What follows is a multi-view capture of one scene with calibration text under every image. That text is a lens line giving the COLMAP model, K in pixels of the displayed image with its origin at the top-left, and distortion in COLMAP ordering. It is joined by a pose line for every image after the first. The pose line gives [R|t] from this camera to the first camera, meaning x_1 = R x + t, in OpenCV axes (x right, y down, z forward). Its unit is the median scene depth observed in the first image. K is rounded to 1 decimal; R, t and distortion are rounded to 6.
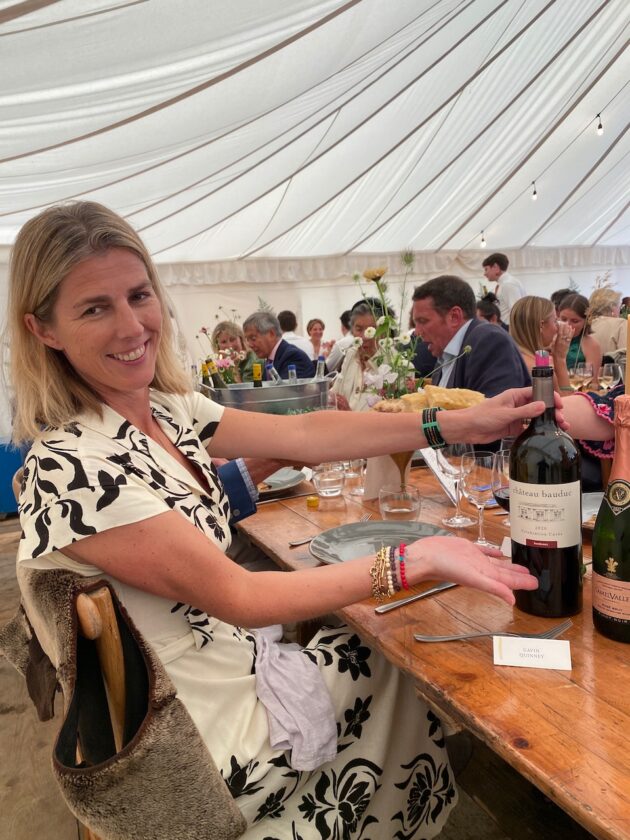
lens RADIAL K [[637.4, 0, 315.0], [0, 637.4, 419.6], [0, 0, 1]] dist [0.009710, 0.005725]
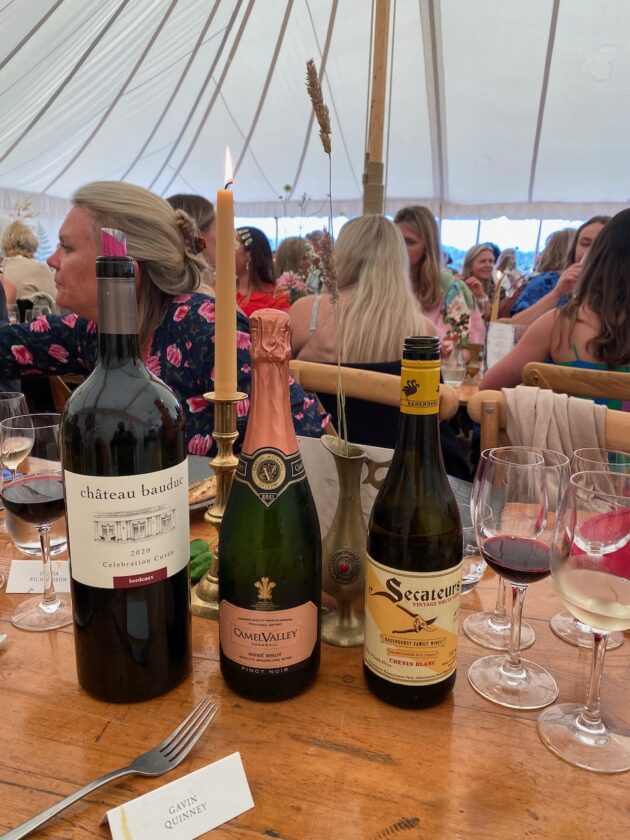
lens RADIAL K [[637.4, 0, 321.6], [0, 637.4, 405.1], [0, 0, 1]] dist [0.009710, 0.005725]
pose [[0.622797, -0.074890, 0.778791, 0.033783], [0.035532, 0.997089, 0.067467, 0.012665], [-0.781576, -0.014346, 0.623645, 0.548652]]
